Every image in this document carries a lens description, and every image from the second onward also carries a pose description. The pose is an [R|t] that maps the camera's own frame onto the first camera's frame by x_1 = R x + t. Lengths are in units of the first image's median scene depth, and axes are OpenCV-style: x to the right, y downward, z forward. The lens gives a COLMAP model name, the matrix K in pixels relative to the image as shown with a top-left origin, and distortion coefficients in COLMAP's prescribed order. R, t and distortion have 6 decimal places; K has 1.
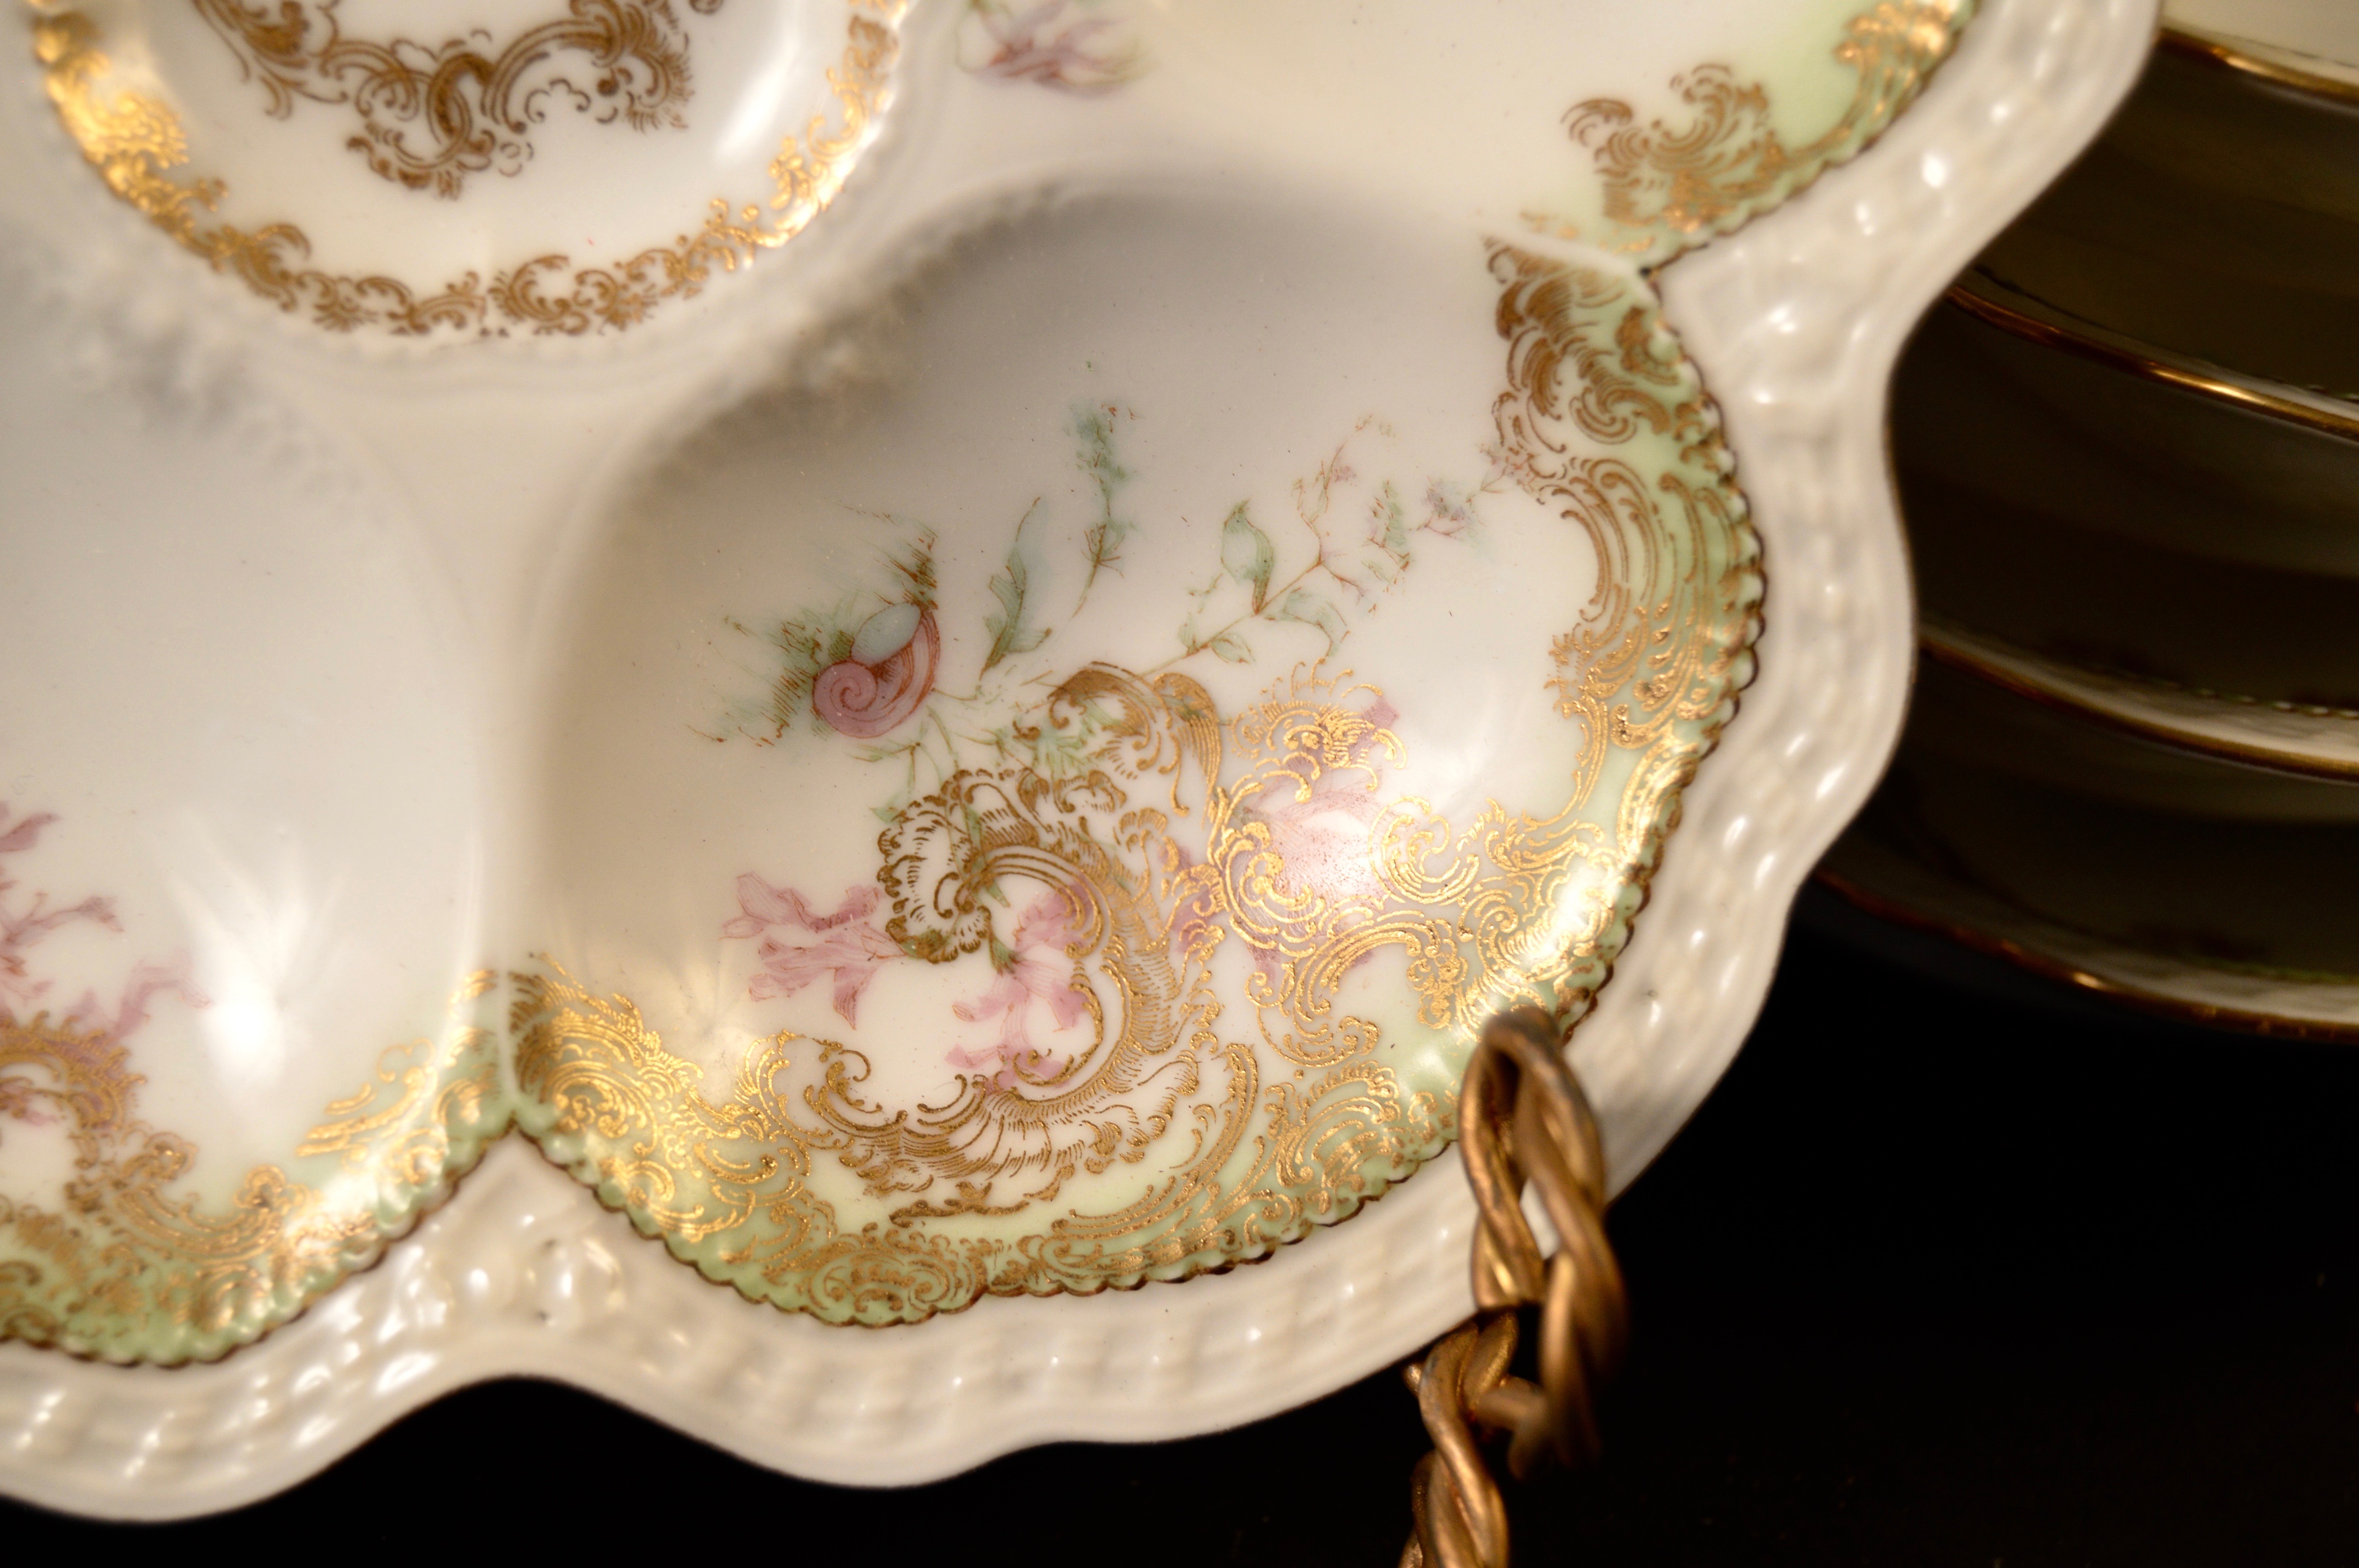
lens RADIAL K [[3584.1, 0, 1179.5], [0, 3584.1, 784.0], [0, 0, 1]] dist [-0.056903, 0.035359]
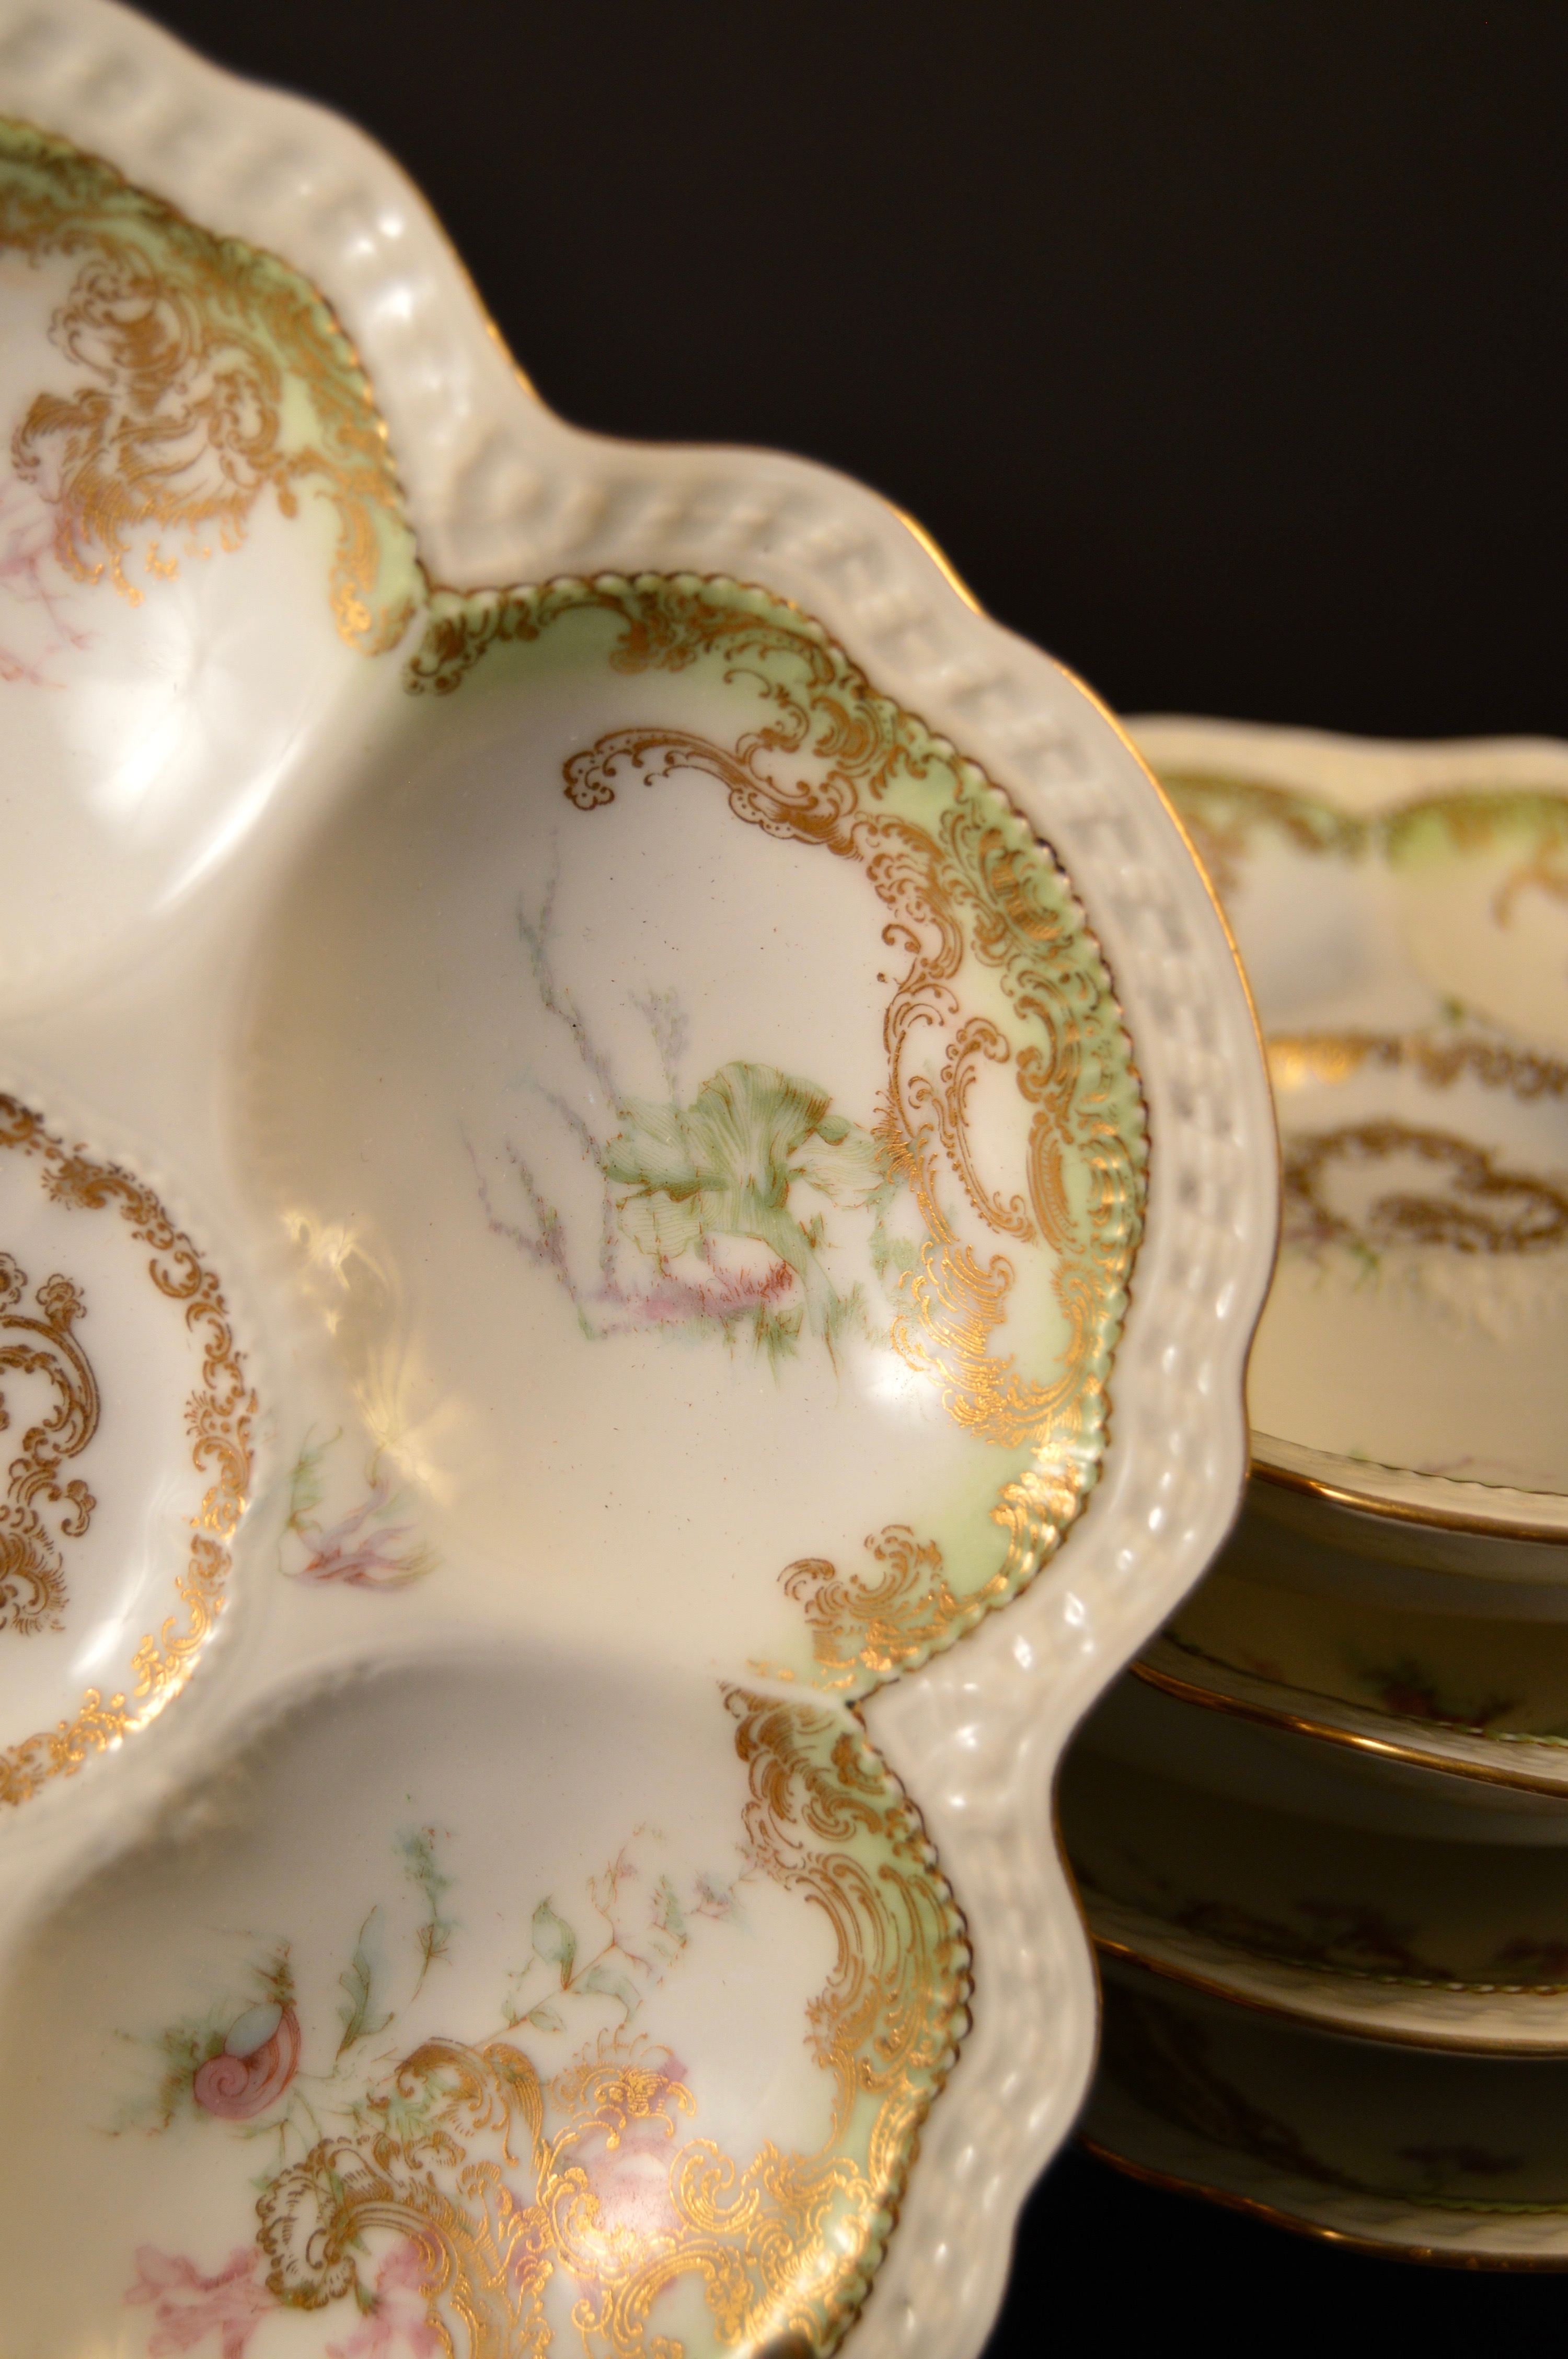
lens RADIAL K [[3584.1, 0, 821.6], [0, 3584.1, 1203.1], [0, 0, 1]] dist [-0.056903, 0.035359]
pose [[0.997365, -0.063482, 0.035129, 0.086070], [0.068694, 0.982053, -0.175649, -0.094875], [-0.023348, 0.177600, 0.983826, -0.230039]]
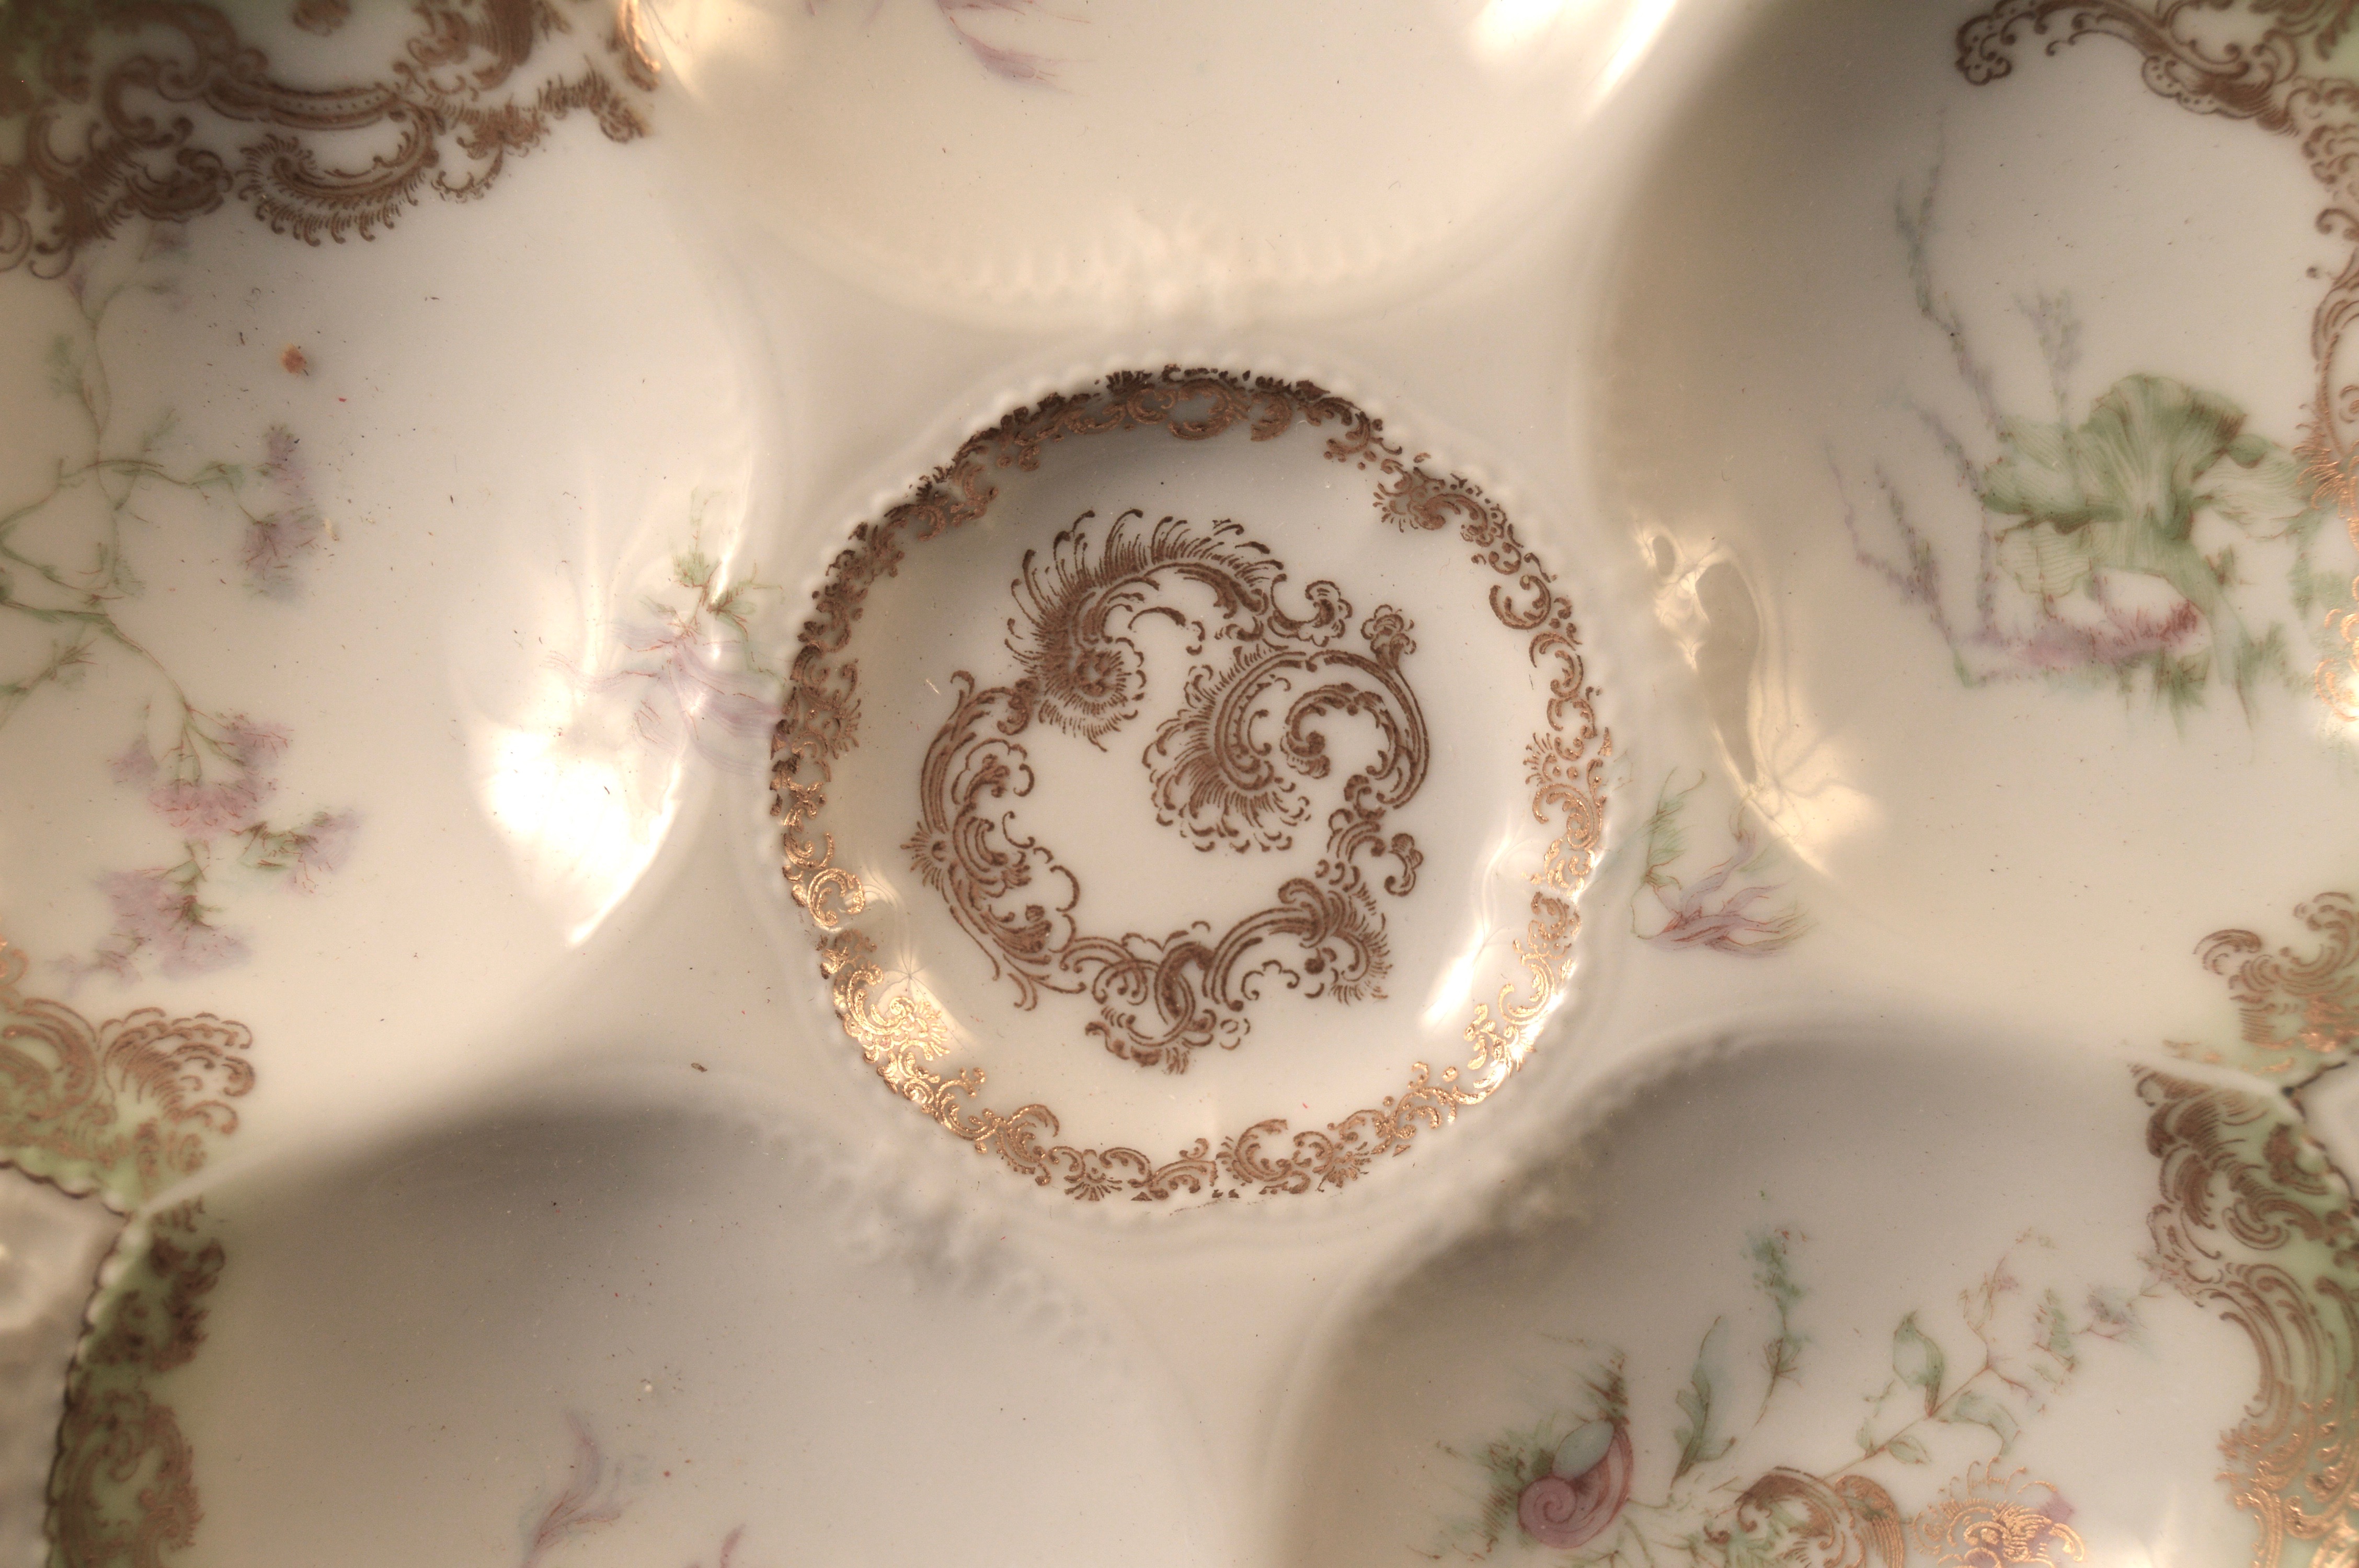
lens RADIAL K [[3584.1, 0, 1179.5], [0, 3584.1, 784.0], [0, 0, 1]] dist [-0.056903, 0.035359]
pose [[0.989873, -0.057368, -0.129846, -0.053533], [0.032433, 0.981906, -0.186572, -0.043938], [0.138200, 0.180472, 0.973823, -0.101509]]
